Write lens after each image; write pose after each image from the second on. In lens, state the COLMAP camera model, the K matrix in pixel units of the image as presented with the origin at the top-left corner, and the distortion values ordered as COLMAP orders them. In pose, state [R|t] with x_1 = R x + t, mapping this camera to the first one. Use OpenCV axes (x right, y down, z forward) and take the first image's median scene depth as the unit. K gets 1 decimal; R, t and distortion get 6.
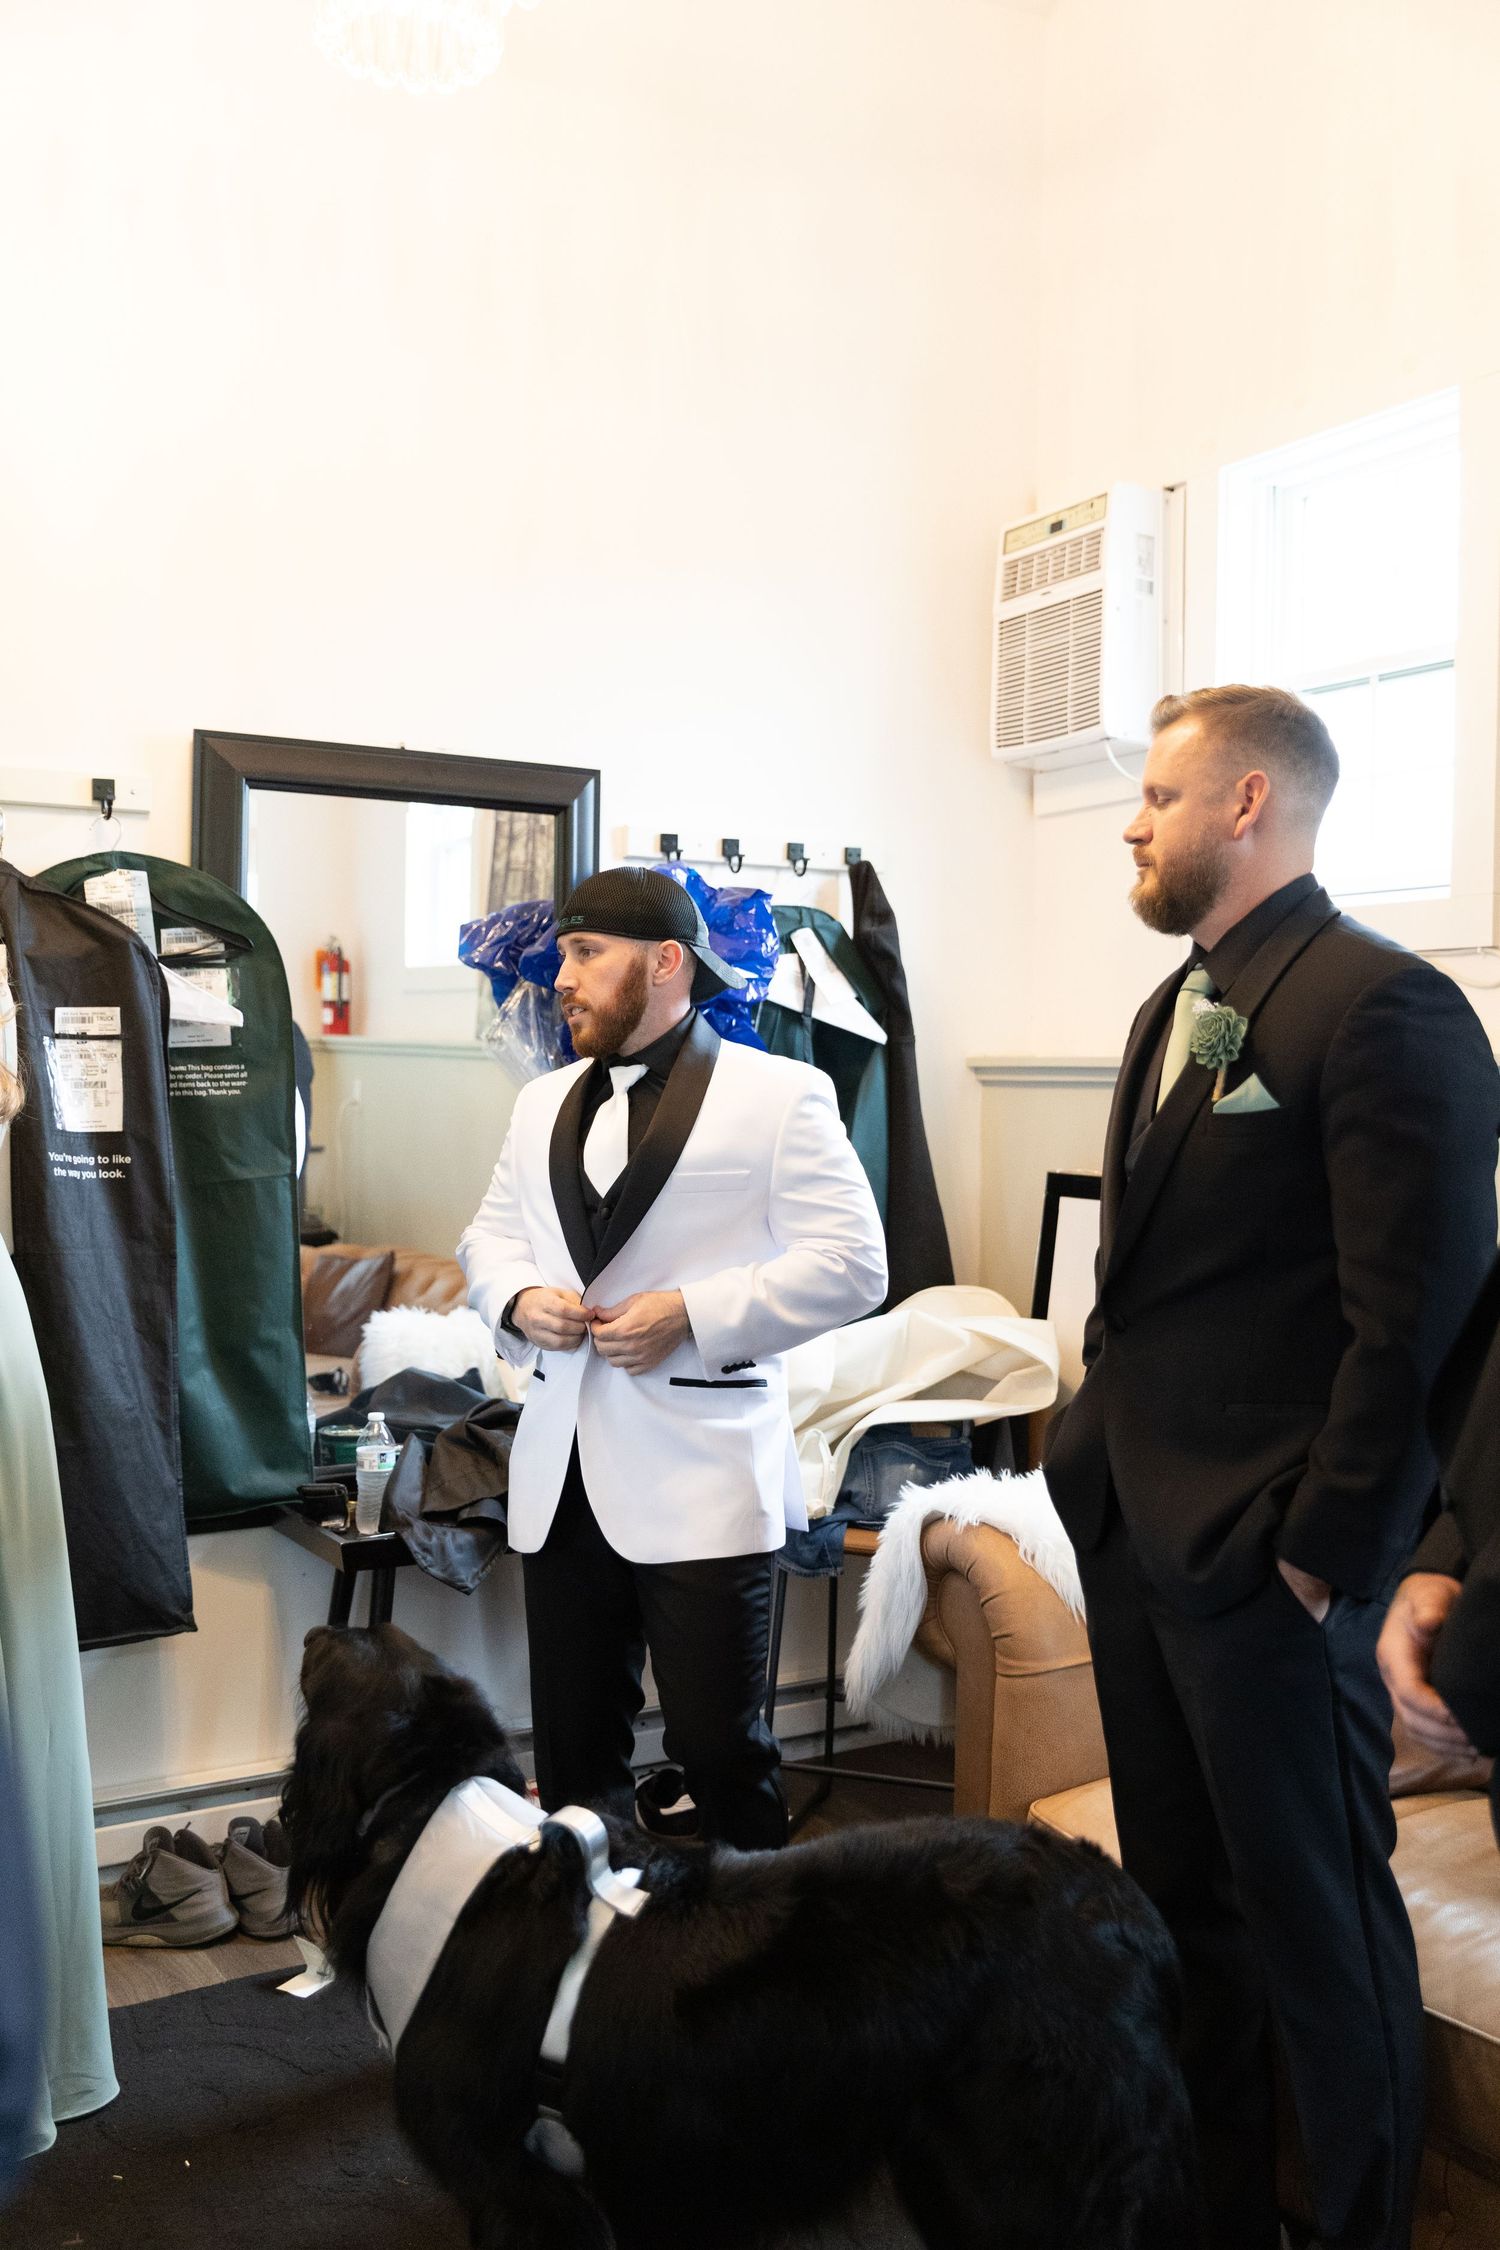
lens RADIAL K [[2023.3, 0, 762.8], [0, 2023.3, 1129.4], [0, 0, 1]] dist [0.011012, -0.003968]
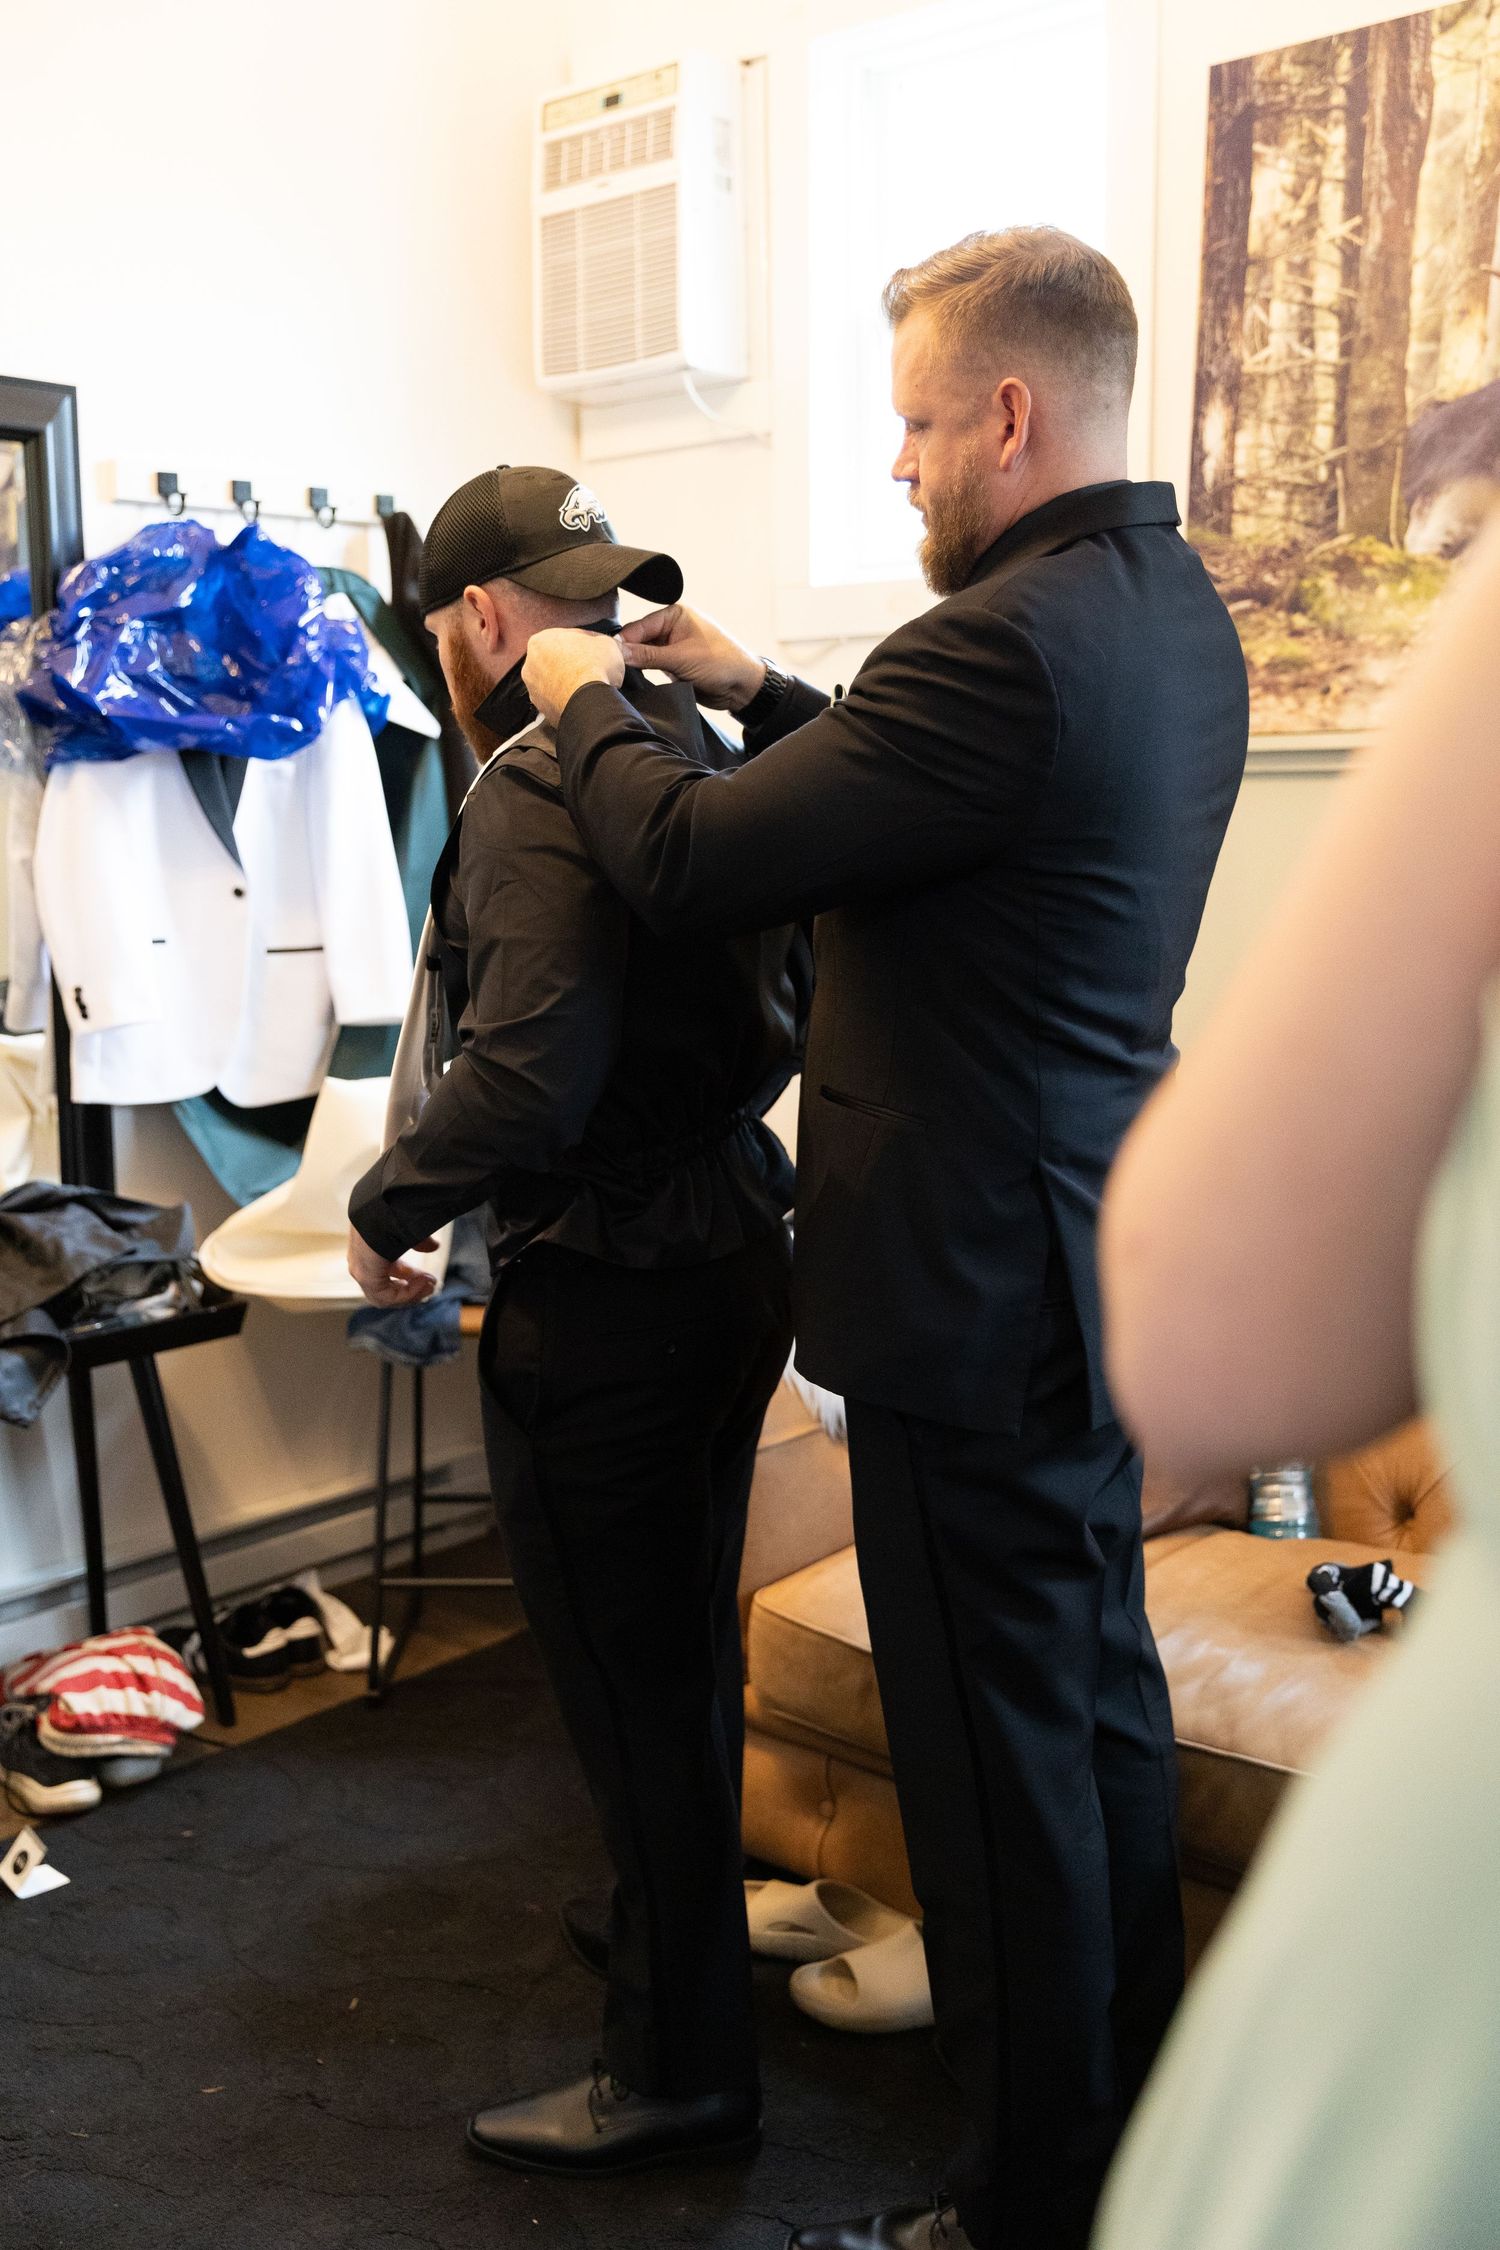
lens RADIAL K [[2266.8, 0, 748.8], [0, 2266.8, 1111.9], [0, 0, 1]] dist [0.024978, 0.000000]
pose [[0.955658, -0.061443, 0.287996, -0.097962], [0.026155, 0.991835, 0.124813, -0.001627], [-0.293313, -0.111746, 0.949463, 0.051678]]
